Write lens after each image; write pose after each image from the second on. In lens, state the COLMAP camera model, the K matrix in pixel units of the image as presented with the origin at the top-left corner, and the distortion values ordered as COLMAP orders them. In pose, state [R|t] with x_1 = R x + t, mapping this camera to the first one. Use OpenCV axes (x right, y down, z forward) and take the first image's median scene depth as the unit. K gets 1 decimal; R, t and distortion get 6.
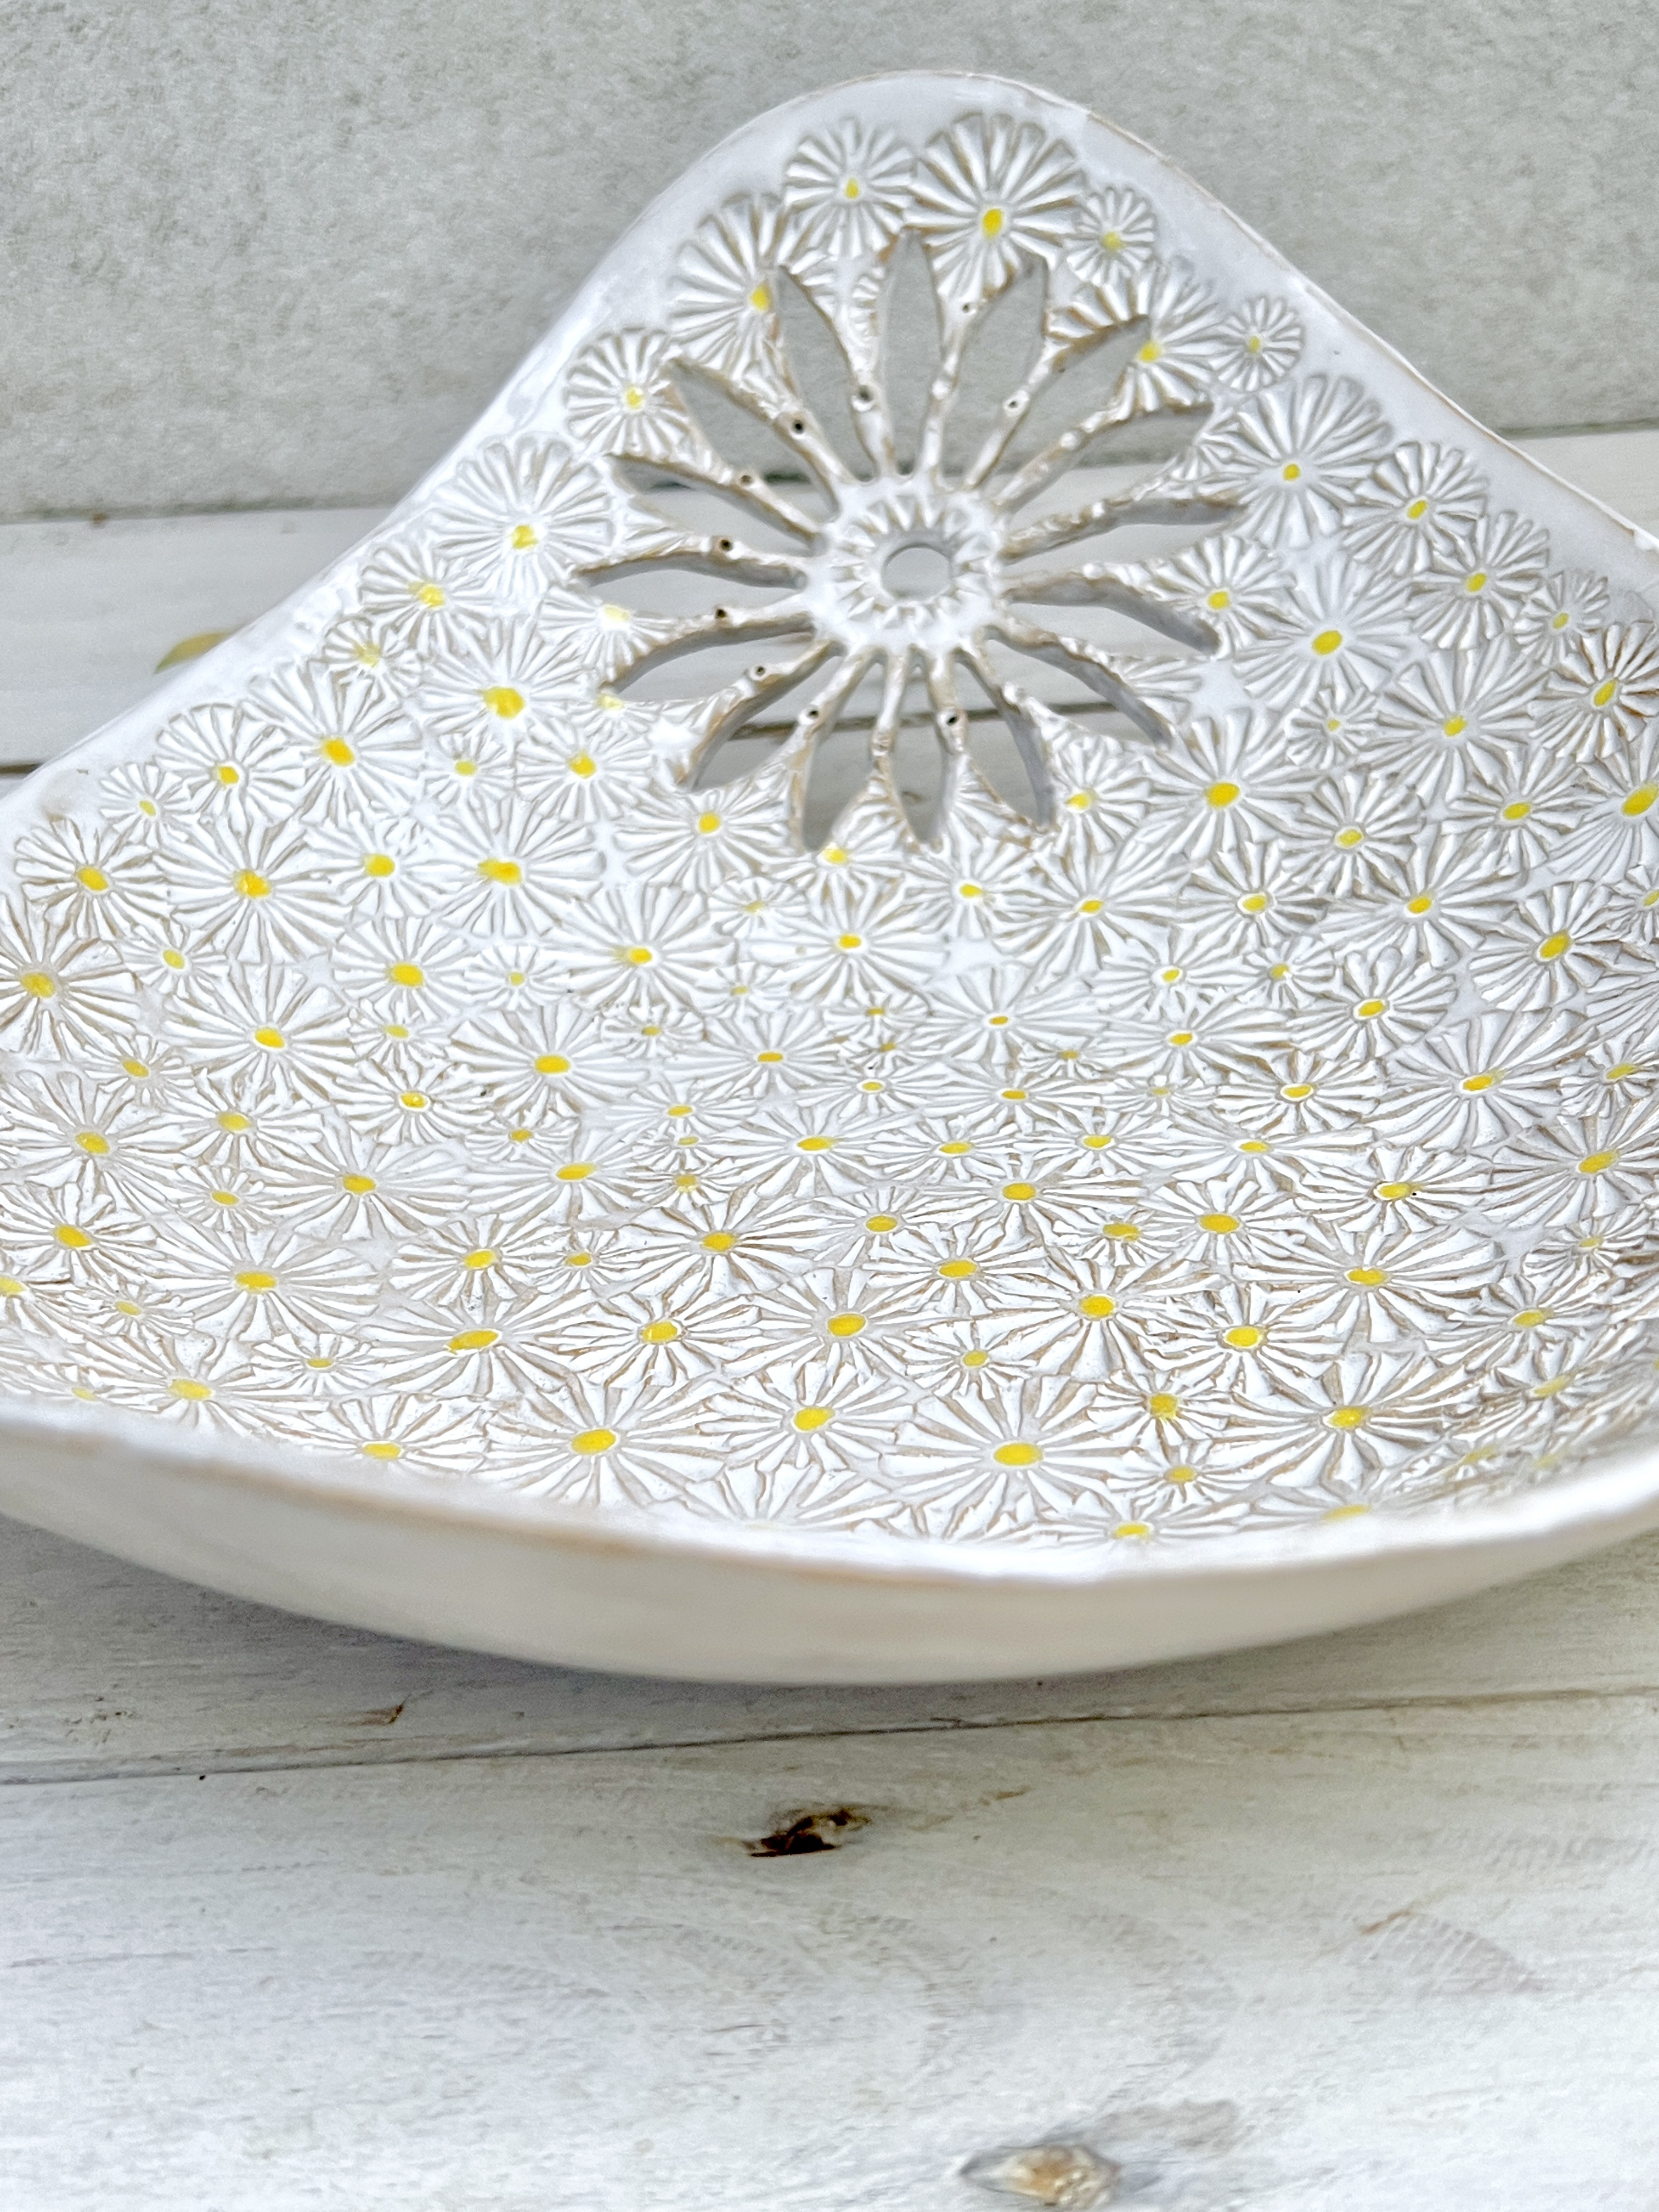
lens RADIAL K [[2719.5, 0, 855.4], [0, 2719.5, 1092.6], [0, 0, 1]] dist [0.243624, -0.918145]
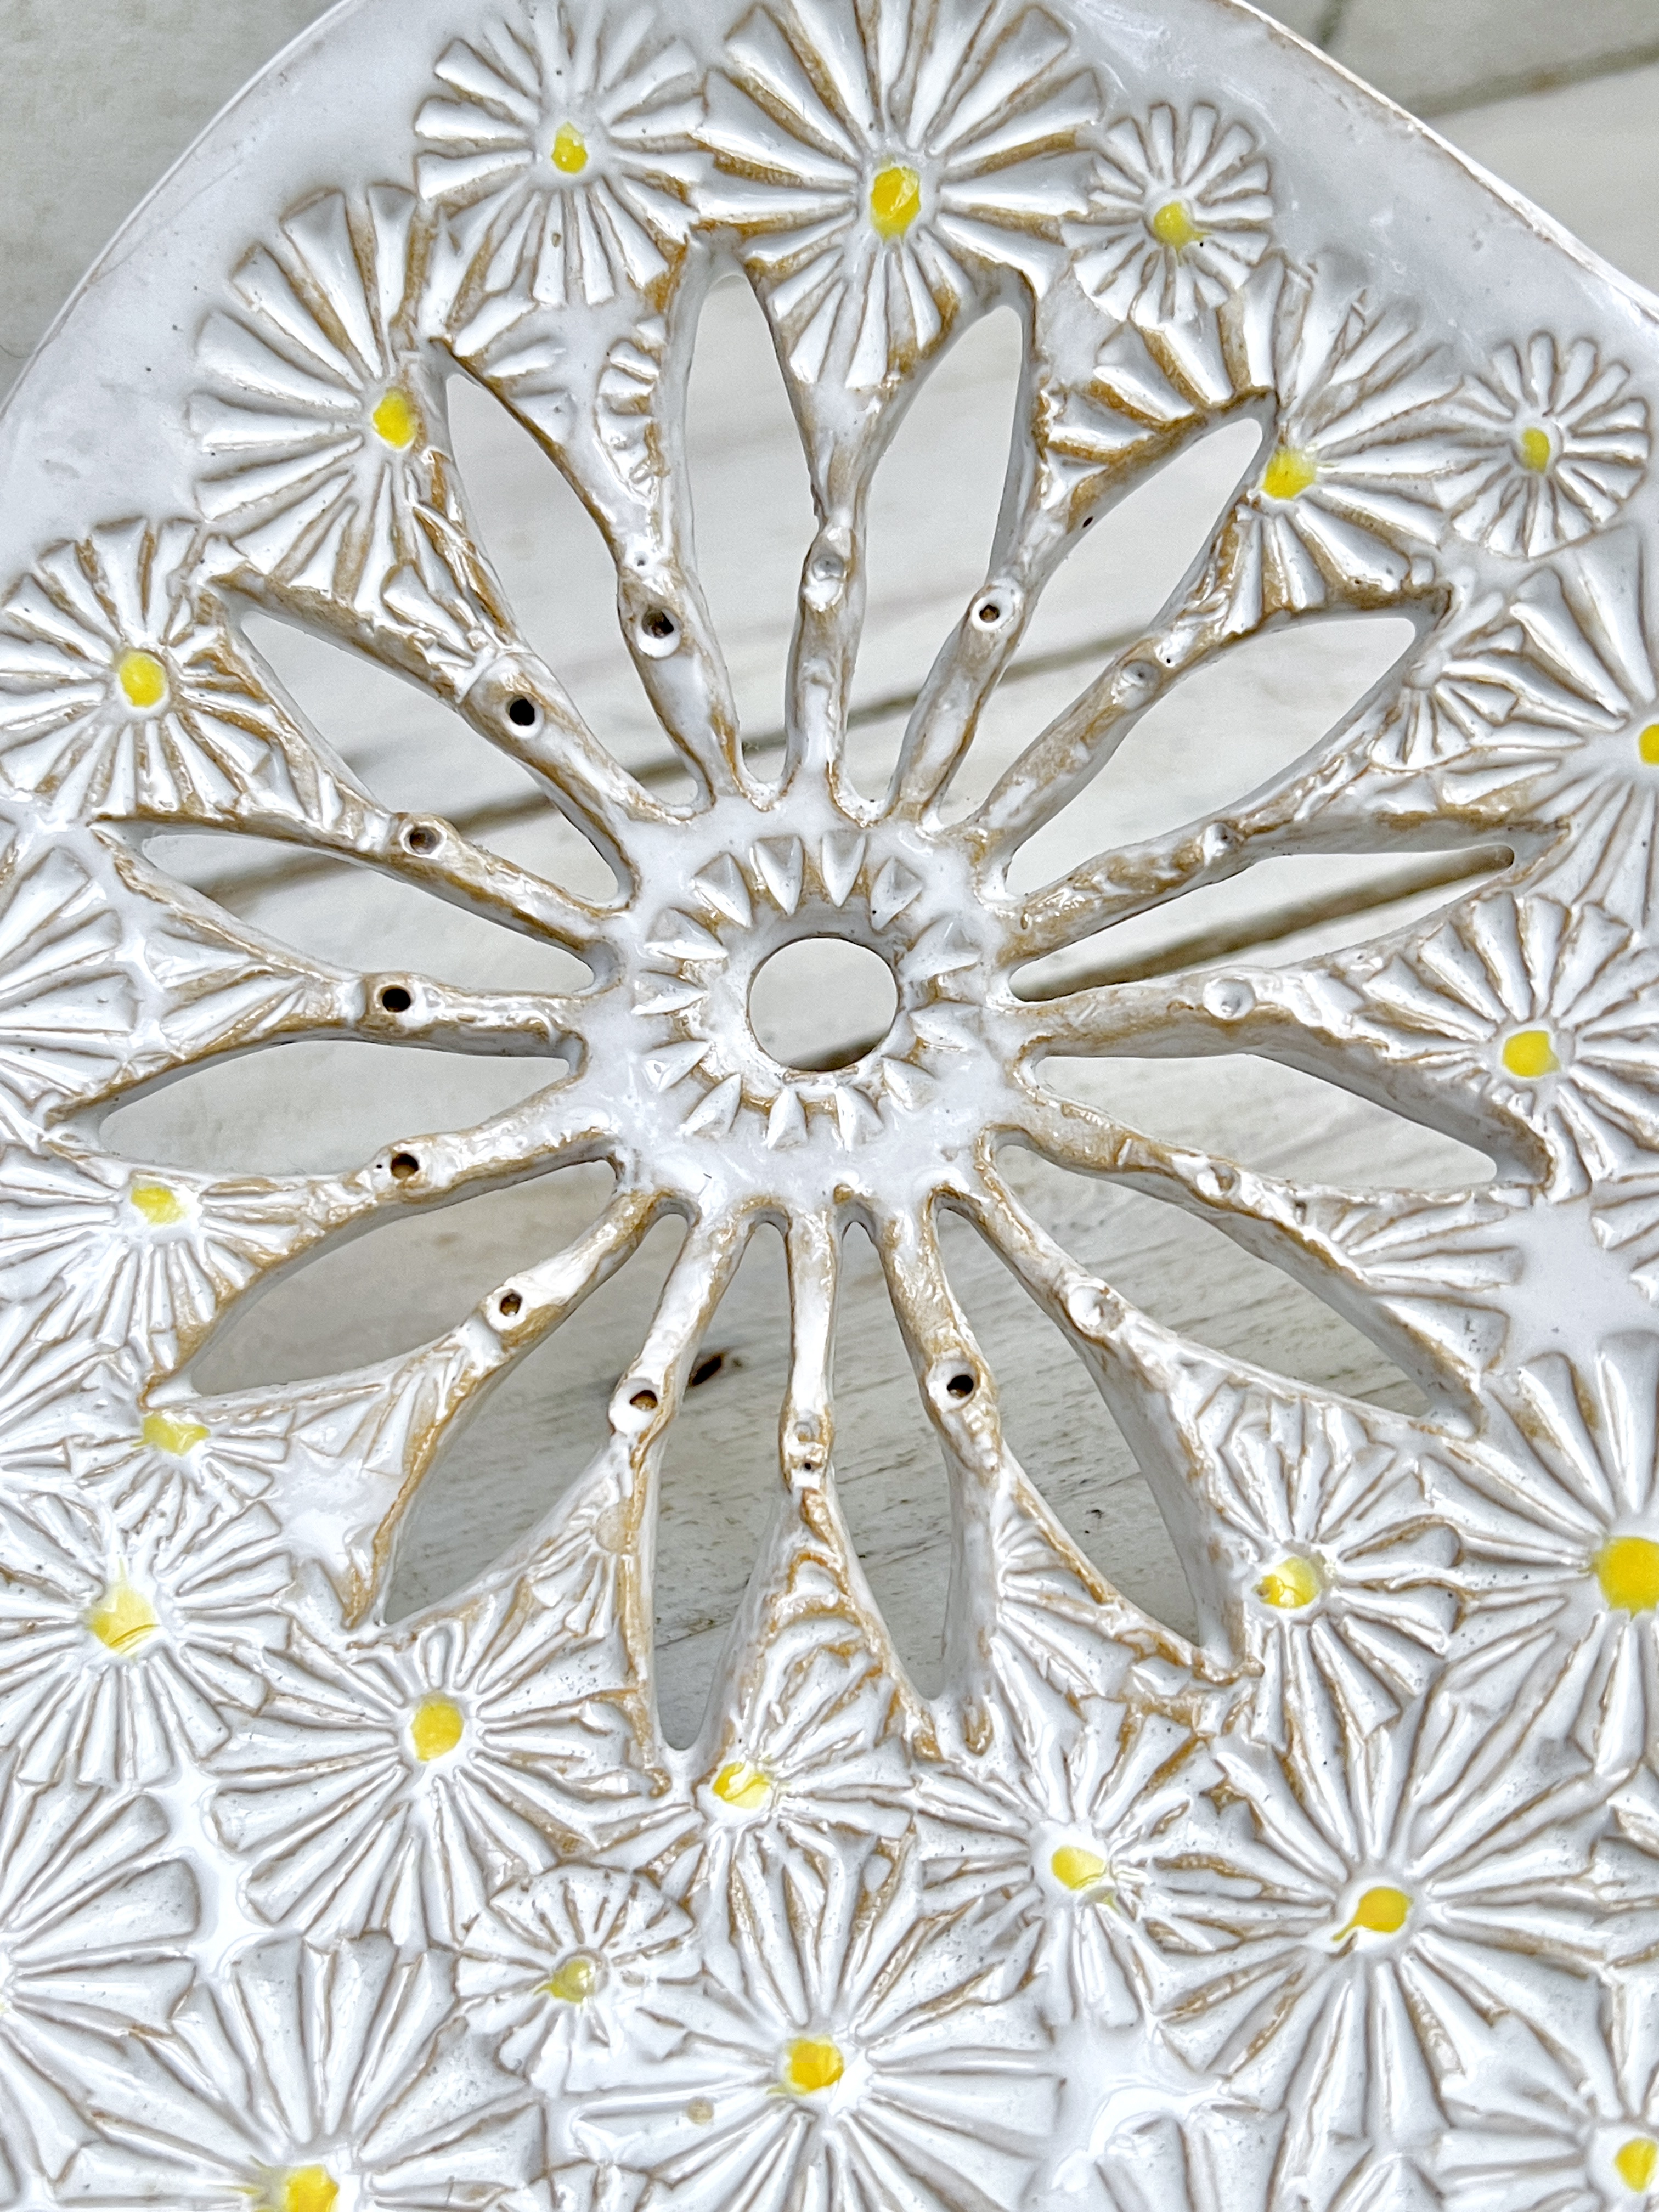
lens RADIAL K [[2719.5, 0, 855.4], [0, 2719.5, 1092.6], [0, 0, 1]] dist [0.243624, -0.918145]
pose [[0.989417, -0.125393, 0.073008, -0.007580], [0.116271, 0.986177, 0.118053, -0.237219], [-0.086802, -0.108315, 0.990320, 0.569095]]
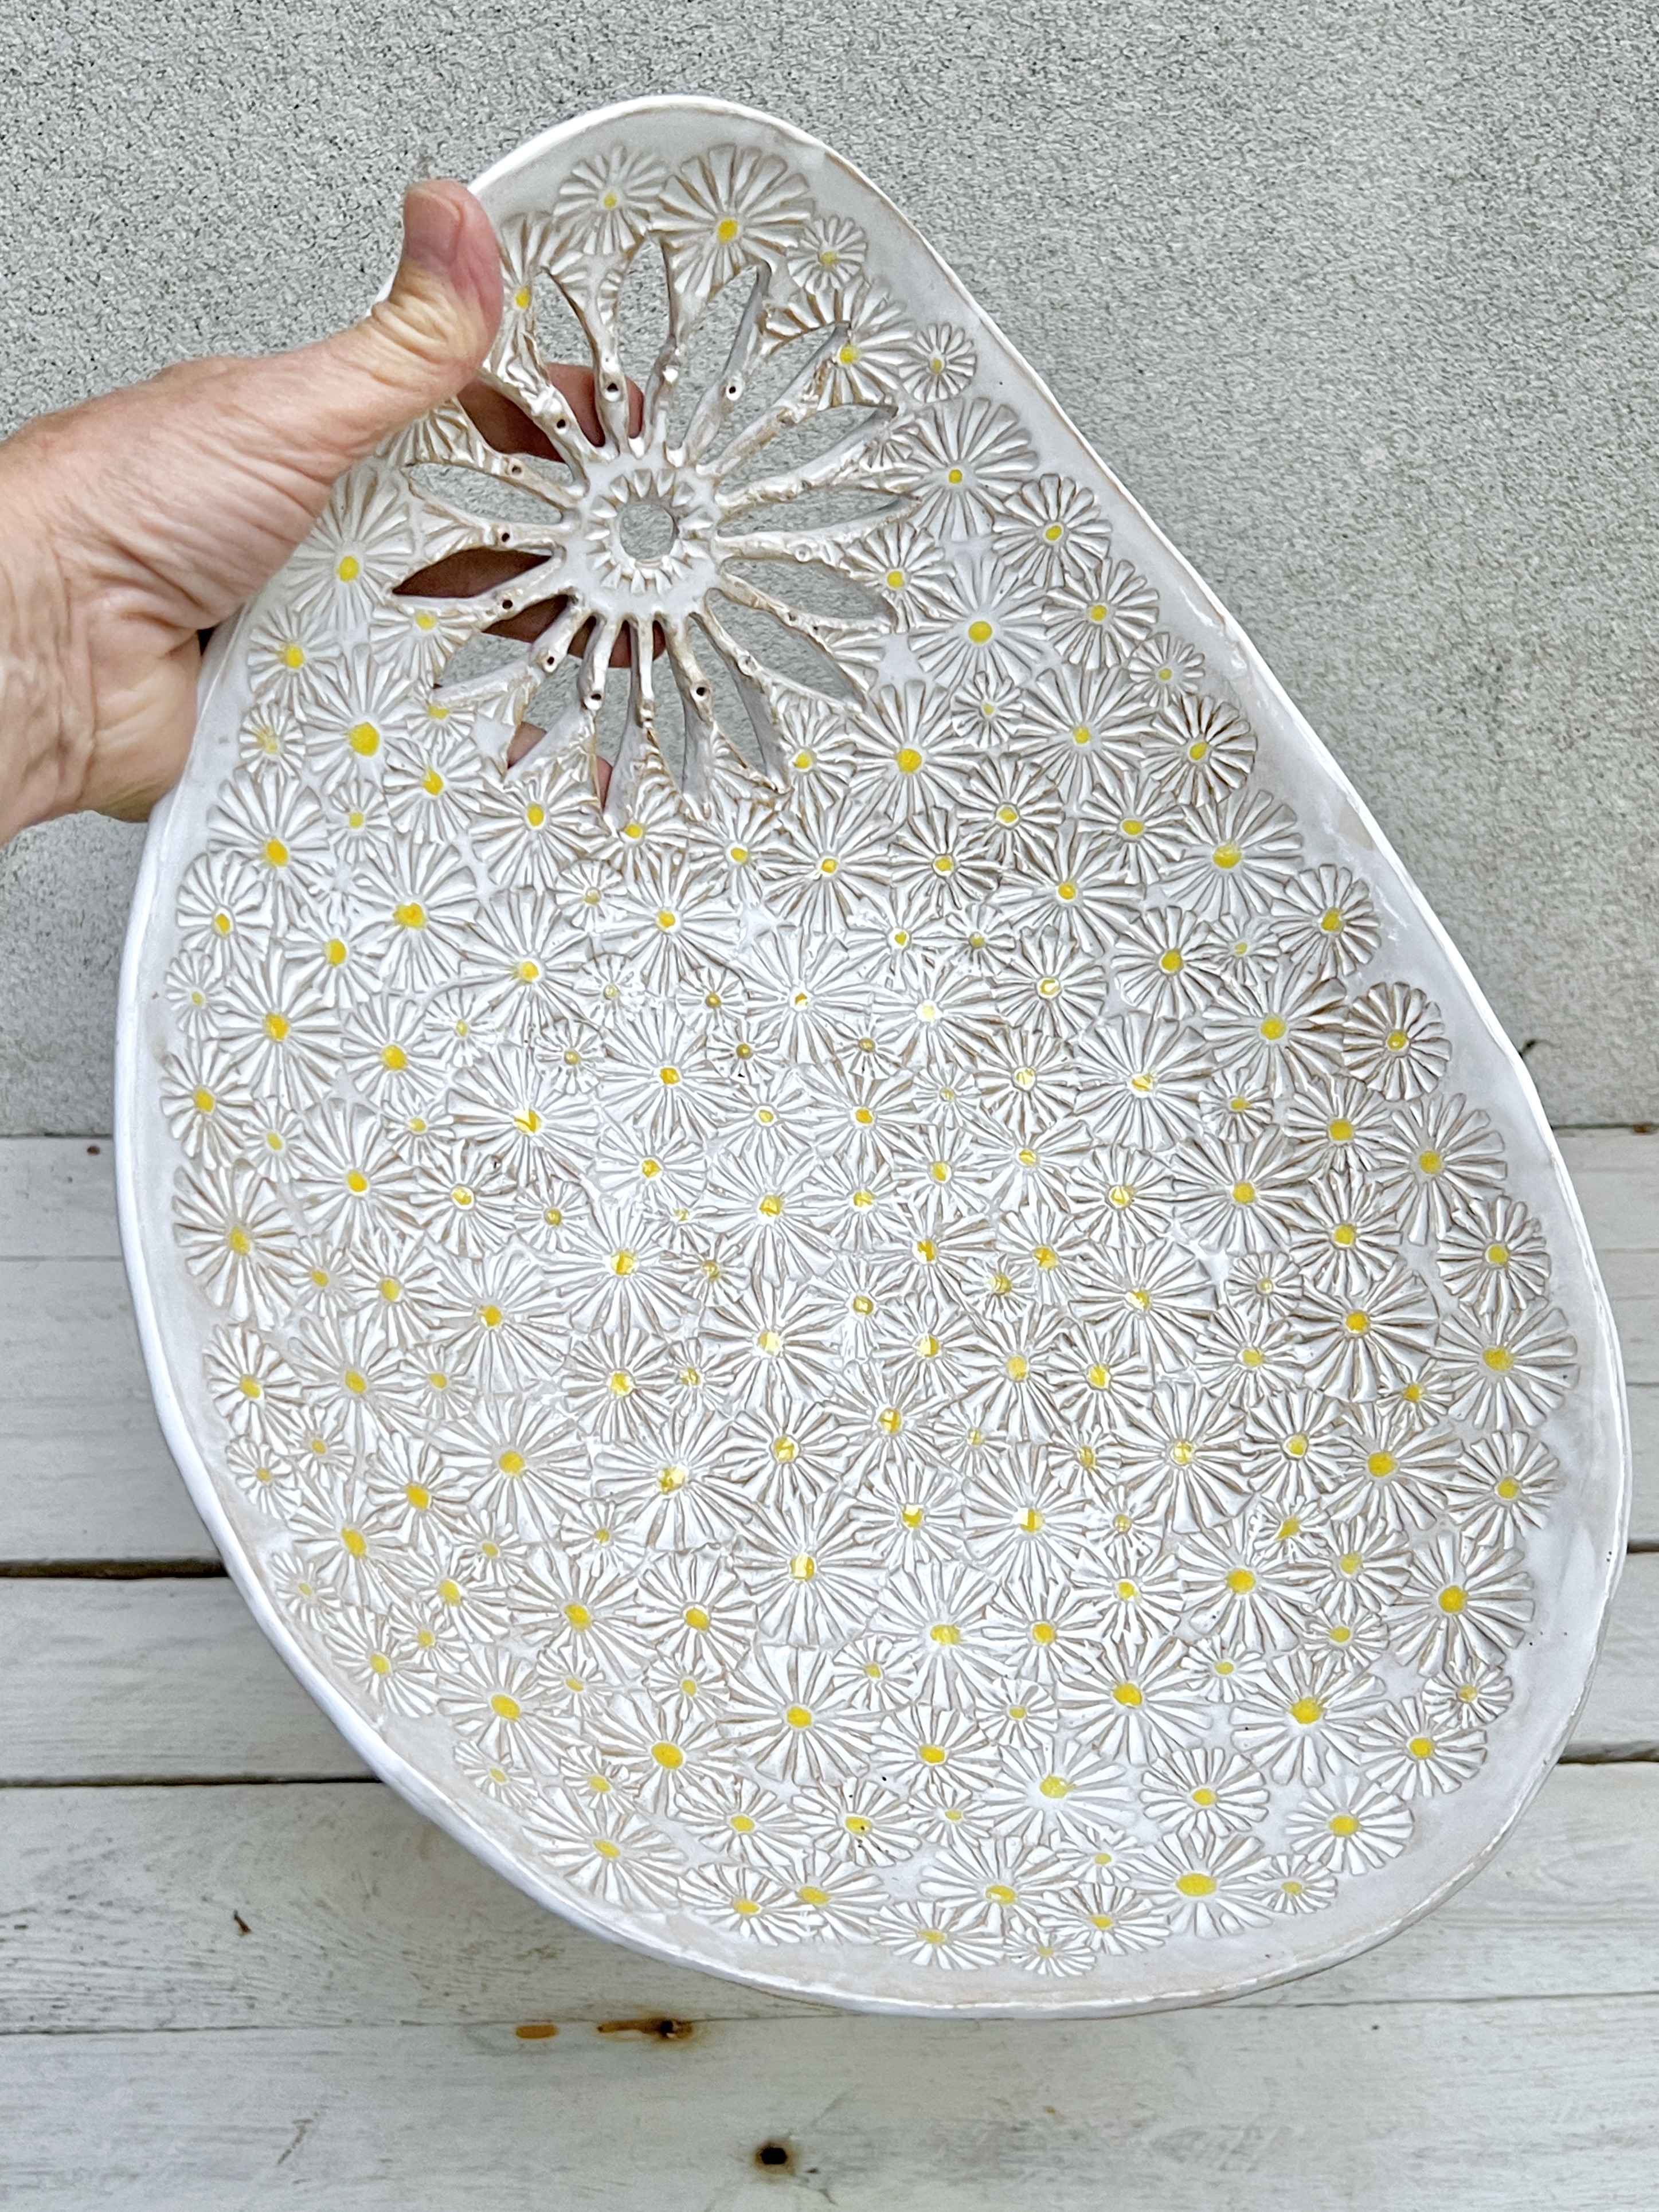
lens RADIAL K [[2719.6, 0, 855.5], [0, 2719.6, 1092.6], [0, 0, 1]] dist [0.243624, -0.918145]
pose [[0.841584, -0.240336, 0.483710, -0.551994], [-0.137968, 0.770186, 0.622718, -0.781066], [-0.522209, -0.590806, 0.615017, 0.089310]]
